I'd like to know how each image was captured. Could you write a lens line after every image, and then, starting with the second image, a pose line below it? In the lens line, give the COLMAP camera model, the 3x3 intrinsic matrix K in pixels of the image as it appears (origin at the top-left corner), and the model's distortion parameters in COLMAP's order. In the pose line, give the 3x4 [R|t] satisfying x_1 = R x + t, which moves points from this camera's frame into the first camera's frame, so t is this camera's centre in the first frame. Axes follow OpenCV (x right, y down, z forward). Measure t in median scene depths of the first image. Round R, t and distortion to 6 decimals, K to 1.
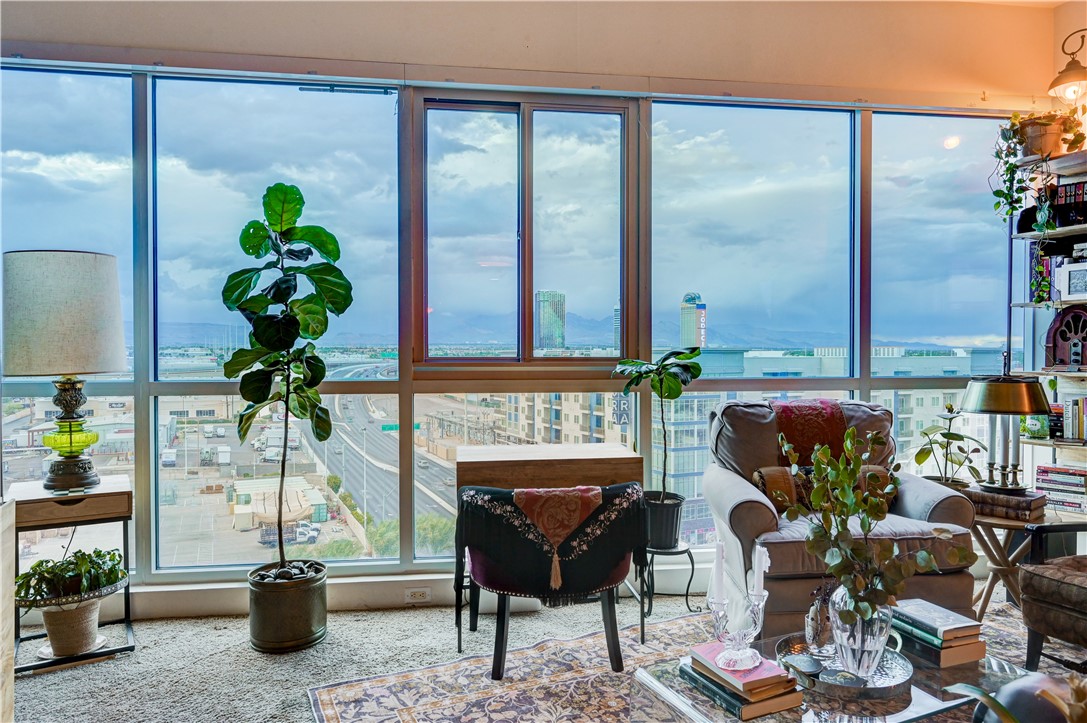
lens RADIAL K [[724.6, 0, 544.9], [0, 724.6, 363.1], [0, 0, 1]] dist [-0.001020, 0.000715]
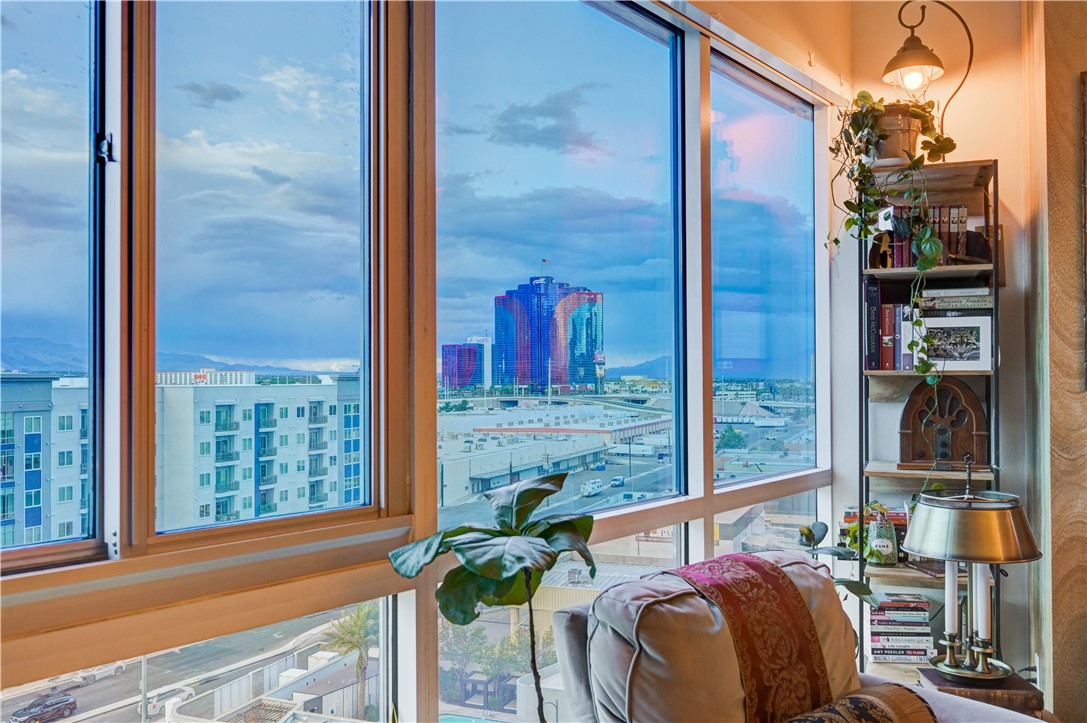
lens RADIAL K [[942.4, 0, 546.0], [0, 942.4, 365.4], [0, 0, 1]] dist [-0.011965, 0.008074]
pose [[0.717964, 0.006560, 0.696050, -0.196133], [0.011863, 0.999695, -0.021657, -0.077599], [-0.695980, 0.023806, 0.717667, 0.623632]]
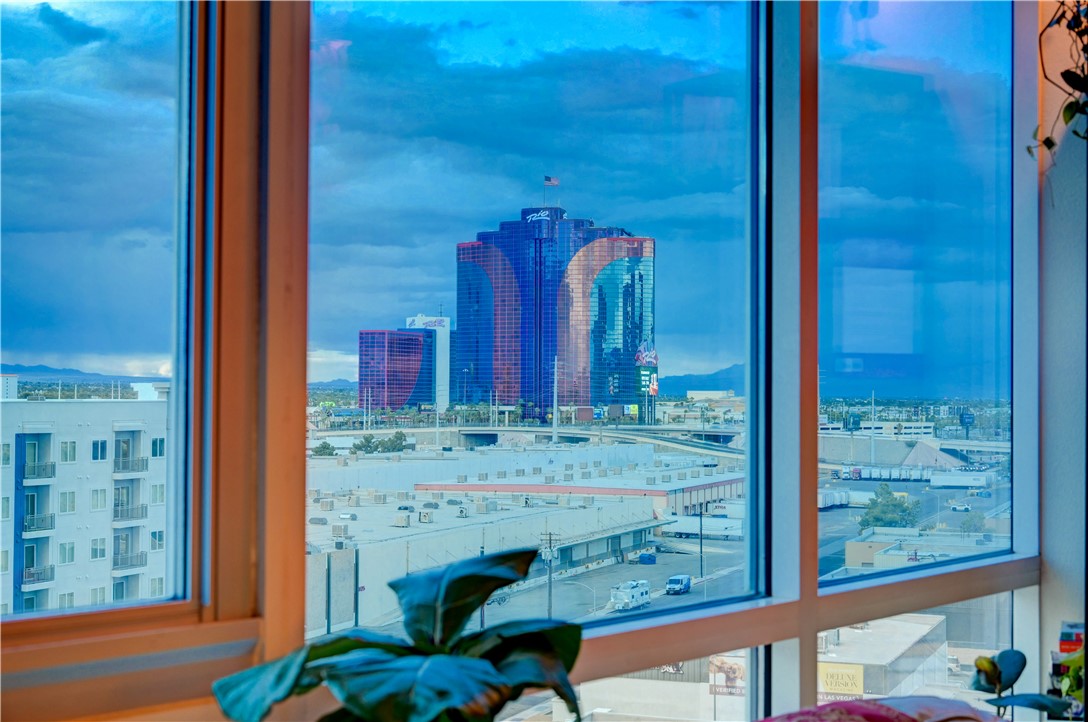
lens RADIAL K [[1726.2, 0, 540.6], [0, 1726.2, 356.4], [0, 0, 1]] dist [-0.018604, 0.000000]
pose [[0.721775, 0.020272, 0.691830, -0.194502], [0.000602, 0.999552, -0.029916, -0.069735], [-0.692127, 0.022009, 0.721440, 0.593699]]
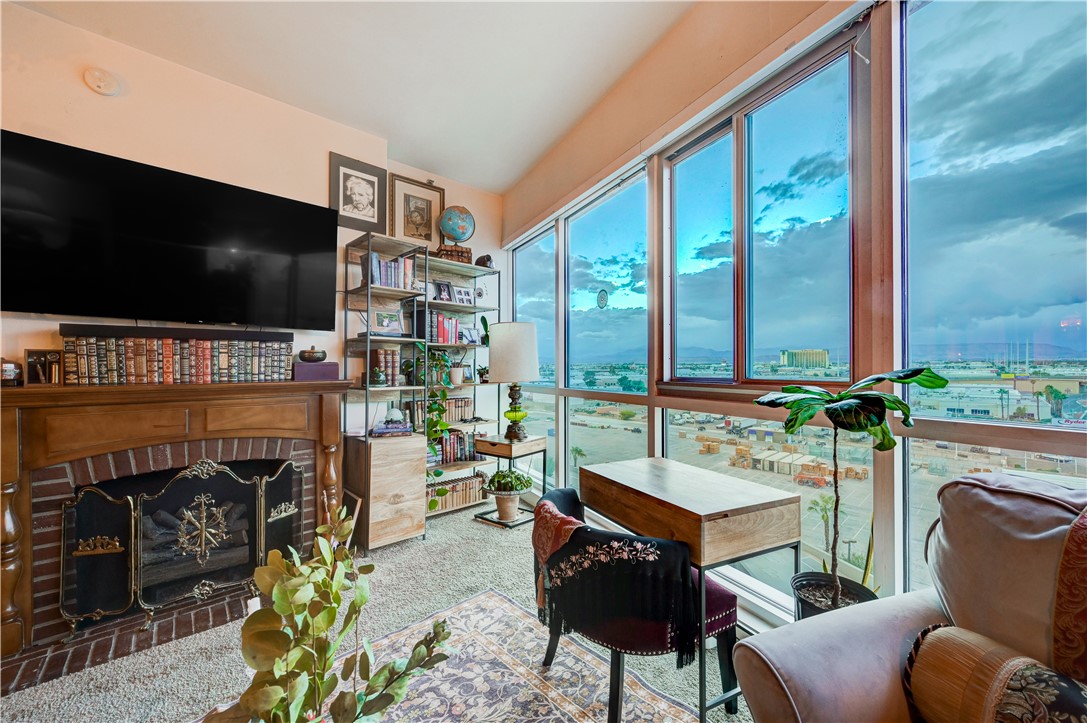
lens RADIAL K [[428.6, 0, 540.9], [0, 428.6, 363.7], [0, 0, 1]] dist [-0.003310, 0.000813]
pose [[0.310620, -0.010658, -0.950474, 0.454963], [-0.008401, 0.999867, -0.013957, -0.019149], [0.950497, 0.012320, 0.310489, 0.621755]]
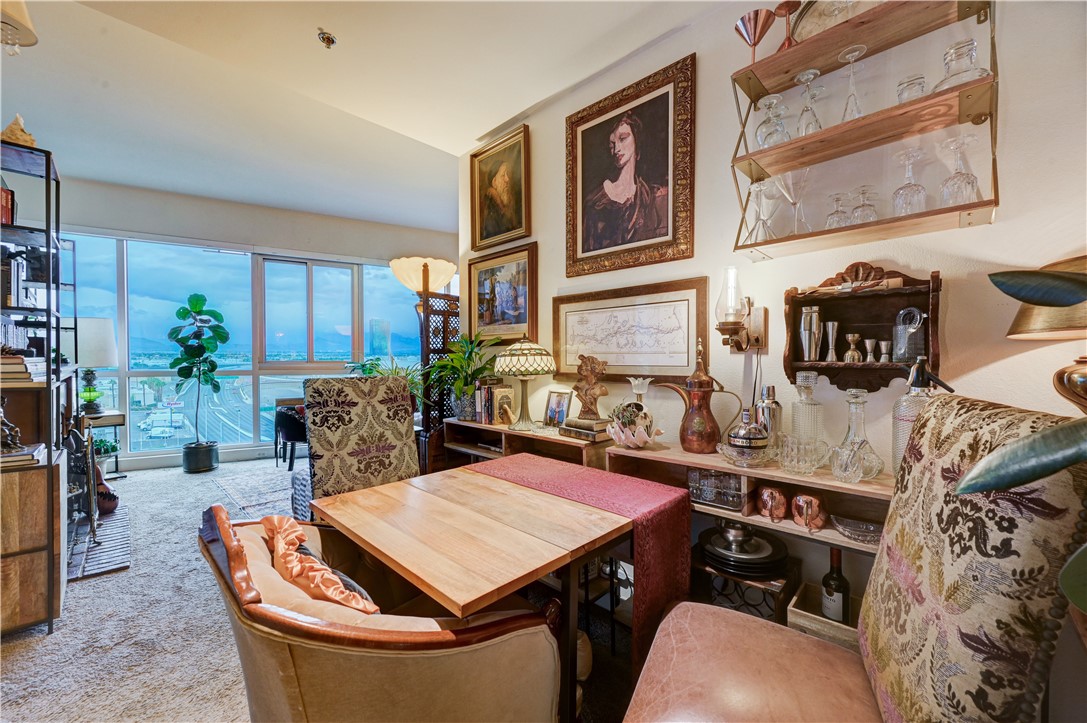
lens RADIAL K [[428.6, 0, 546.8], [0, 428.6, 368.6], [0, 0, 1]] dist [-0.003310, 0.000813]
pose [[0.928125, -0.003235, 0.372255, 0.202864], [0.000665, 0.999975, 0.007031, 0.008617], [-0.372268, -0.006278, 0.928104, -0.790064]]
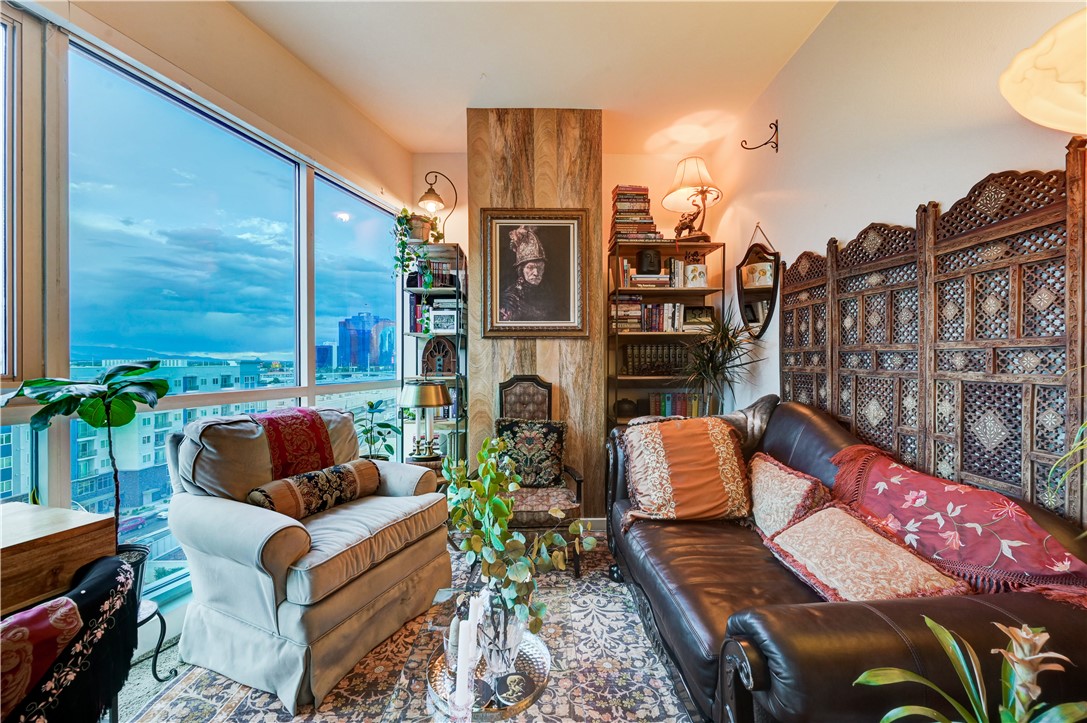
lens RADIAL K [[428.6, 0, 548.5], [0, 428.6, 363.6], [0, 0, 1]] dist [-0.003310, 0.000813]
pose [[0.394282, -0.003562, 0.918982, -0.071010], [0.016199, 0.999864, -0.003075, -0.010219], [-0.918847, 0.016099, 0.394286, 0.395778]]
